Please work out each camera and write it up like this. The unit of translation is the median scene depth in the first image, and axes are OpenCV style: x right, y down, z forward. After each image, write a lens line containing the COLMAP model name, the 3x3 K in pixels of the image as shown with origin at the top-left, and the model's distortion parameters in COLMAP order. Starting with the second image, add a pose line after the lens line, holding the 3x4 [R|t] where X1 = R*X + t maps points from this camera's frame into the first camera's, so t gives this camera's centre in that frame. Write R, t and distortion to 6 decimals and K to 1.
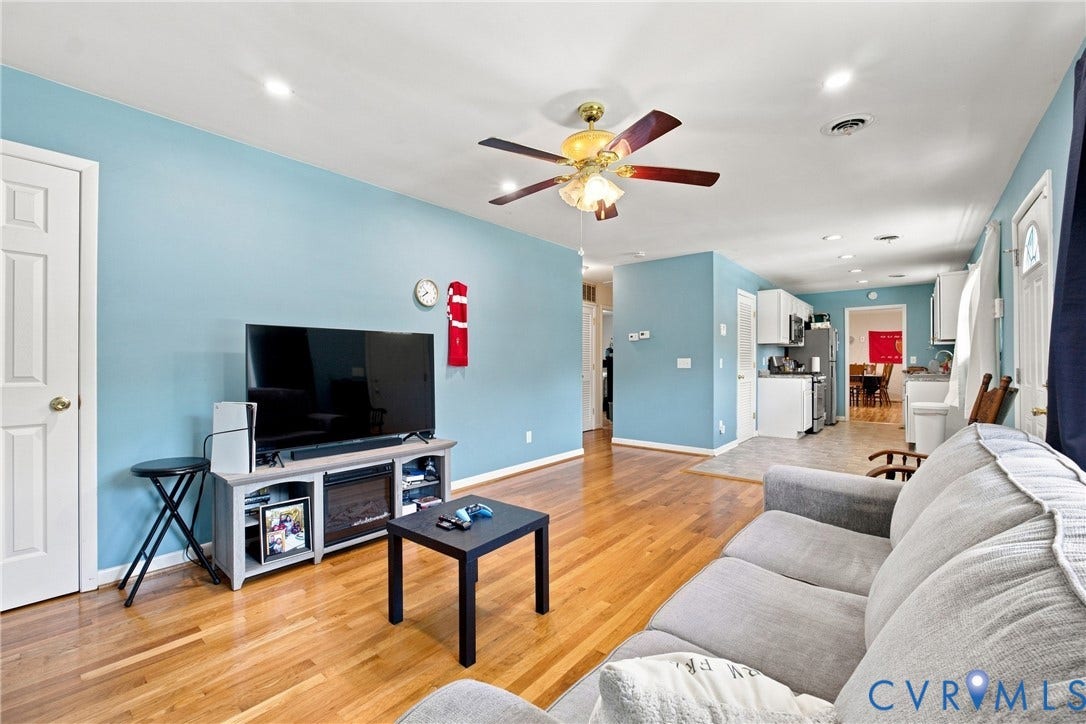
lens RADIAL K [[466.4, 0, 539.3], [0, 466.4, 358.4], [0, 0, 1]] dist [-0.000670, 0.000128]
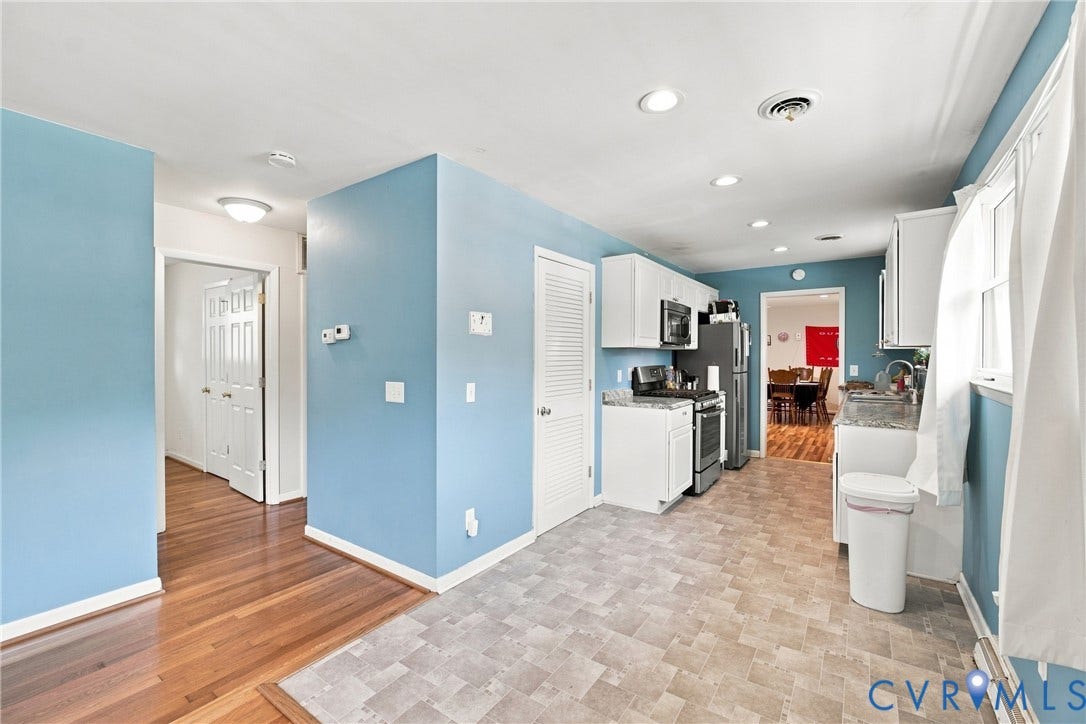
lens RADIAL K [[462.2, 0, 532.5], [0, 462.2, 356.5], [0, 0, 1]] dist [-0.016418, -0.000011]
pose [[0.998412, 0.001522, 0.056308, 0.316377], [-0.002095, 0.999947, 0.010114, -0.023315], [-0.056290, -0.010216, 0.998362, 0.383737]]
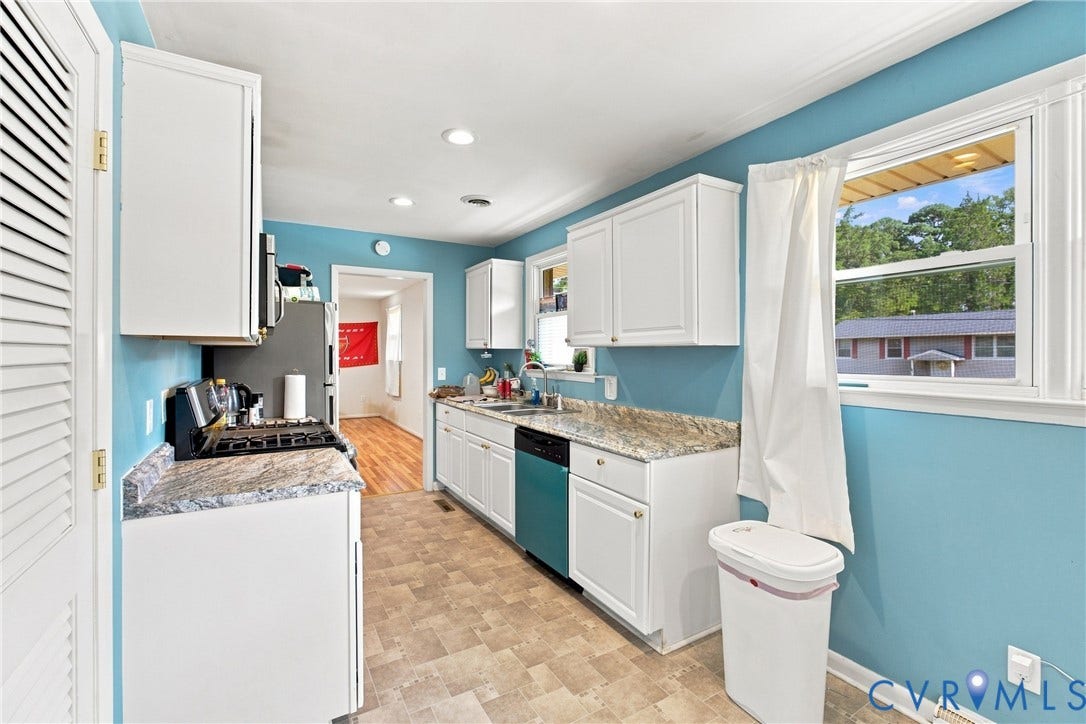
lens RADIAL K [[466.4, 0, 539.3], [0, 466.4, 358.4], [0, 0, 1]] dist [-0.000670, 0.000128]
pose [[0.352716, -0.004715, 0.935719, 0.324743], [-0.009858, 0.999913, 0.008755, -0.022413], [-0.935679, -0.012312, 0.352639, 0.714931]]
